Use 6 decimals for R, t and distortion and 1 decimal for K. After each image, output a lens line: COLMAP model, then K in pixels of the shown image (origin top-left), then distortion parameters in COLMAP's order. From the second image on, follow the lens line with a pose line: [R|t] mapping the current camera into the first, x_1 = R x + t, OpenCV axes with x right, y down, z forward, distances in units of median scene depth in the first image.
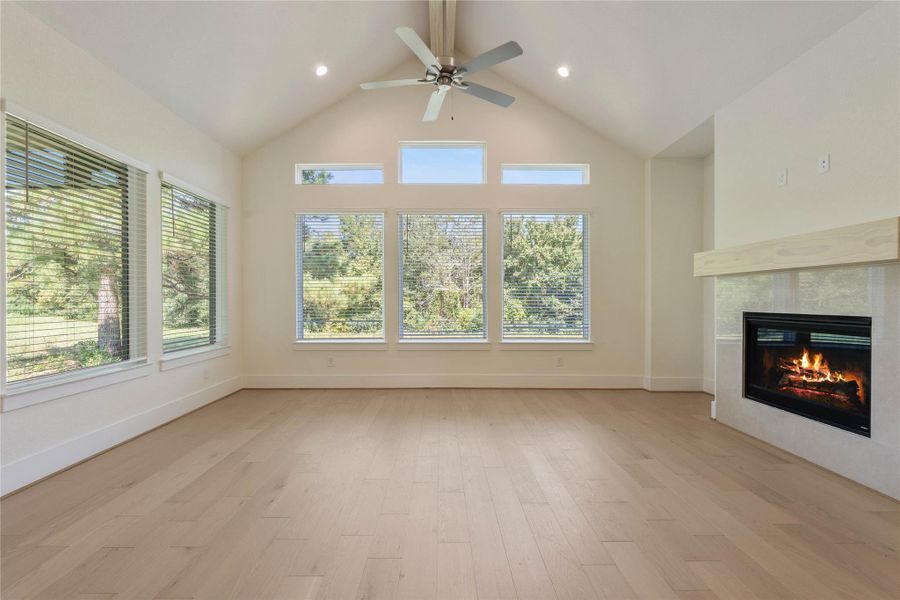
lens RADIAL K [[395.7, 0, 439.4], [0, 395.7, 301.5], [0, 0, 1]] dist [-0.008062, 0.000495]
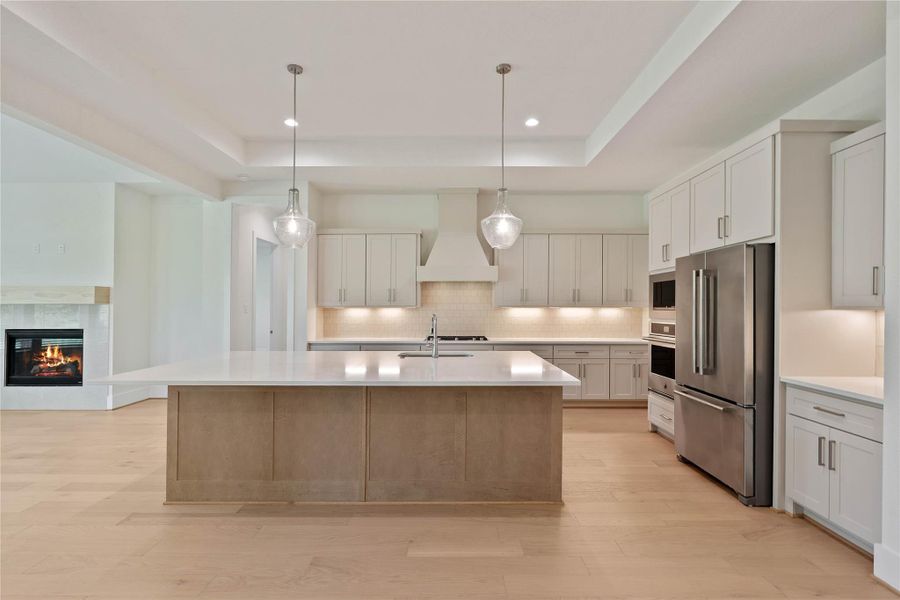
lens RADIAL K [[431.2, 0, 451.9], [0, 431.2, 298.6], [0, 0, 1]] dist [-0.006096, 0.002845]
pose [[0.016469, 0.013674, 0.999771, -0.549194], [0.006480, 0.999884, -0.013782, -0.036139], [-0.999843, 0.006706, 0.016379, -0.475051]]
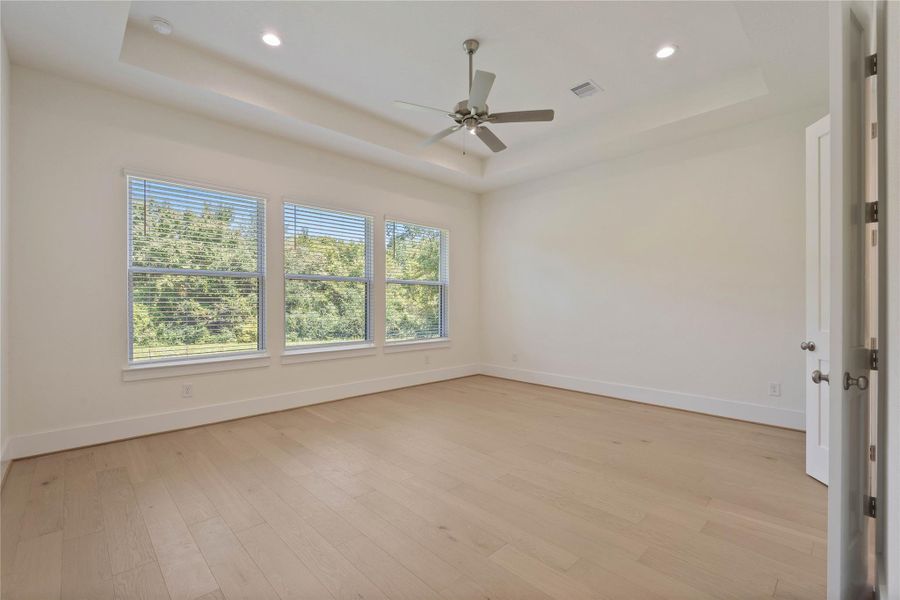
lens RADIAL K [[431.2, 0, 425.7], [0, 431.2, 300.3], [0, 0, 1]] dist [-0.006096, 0.002845]
pose [[0.655206, 0.001699, 0.755449, -0.627769], [0.007295, 0.999937, -0.008577, -0.006700], [-0.755415, 0.011131, 0.655152, 0.173750]]
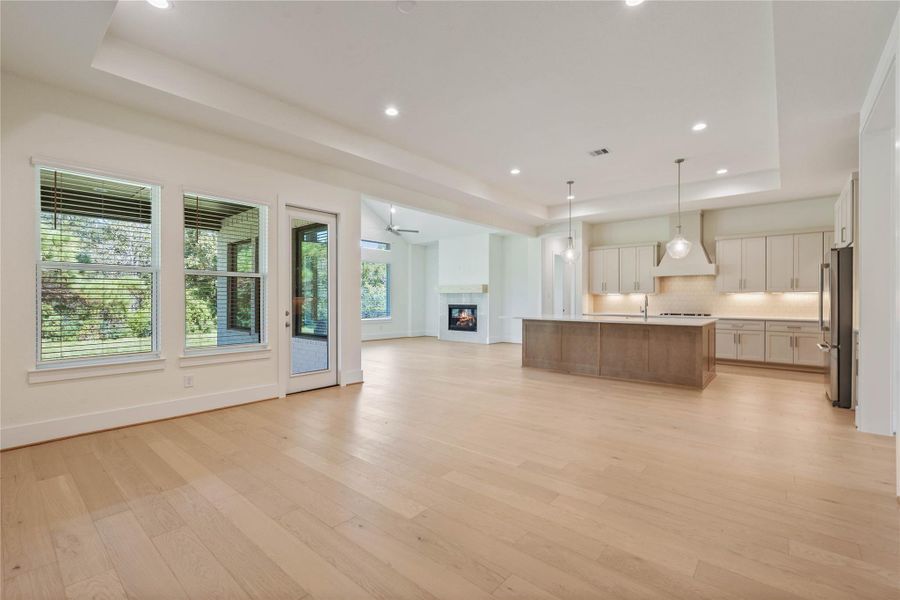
lens RADIAL K [[395.7, 0, 444.3], [0, 395.7, 297.2], [0, 0, 1]] dist [-0.008062, 0.000495]
pose [[0.656041, 0.003668, 0.754716, -1.175305], [0.004266, 0.999954, -0.008567, -0.003810], [-0.754713, 0.008840, 0.655996, -0.774209]]
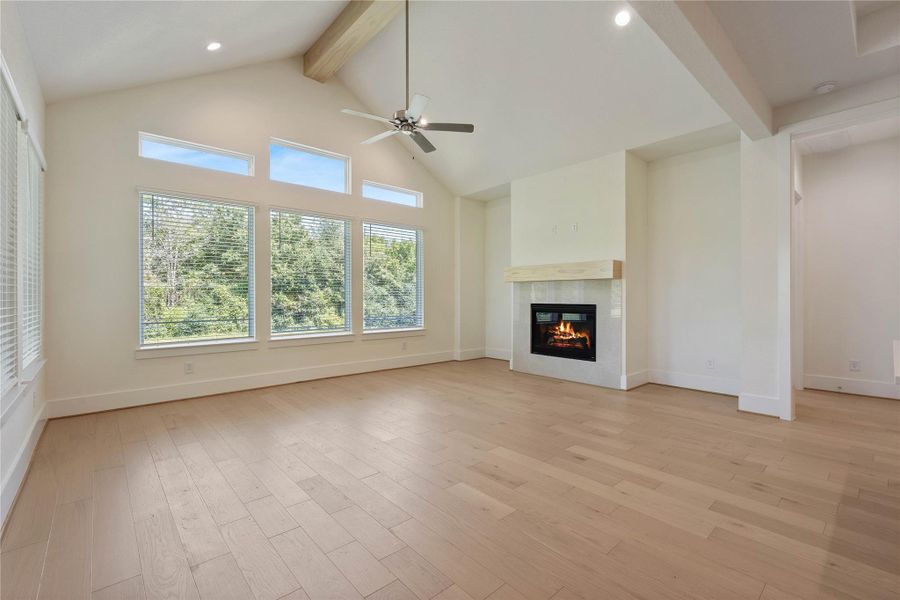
lens RADIAL K [[395.7, 0, 443.1], [0, 395.7, 297.3], [0, 0, 1]] dist [-0.008062, 0.000495]
pose [[0.751909, -0.003343, 0.659259, -0.429525], [0.005074, 0.999987, -0.000716, -0.000650], [-0.659248, 0.003884, 0.751916, -0.027742]]
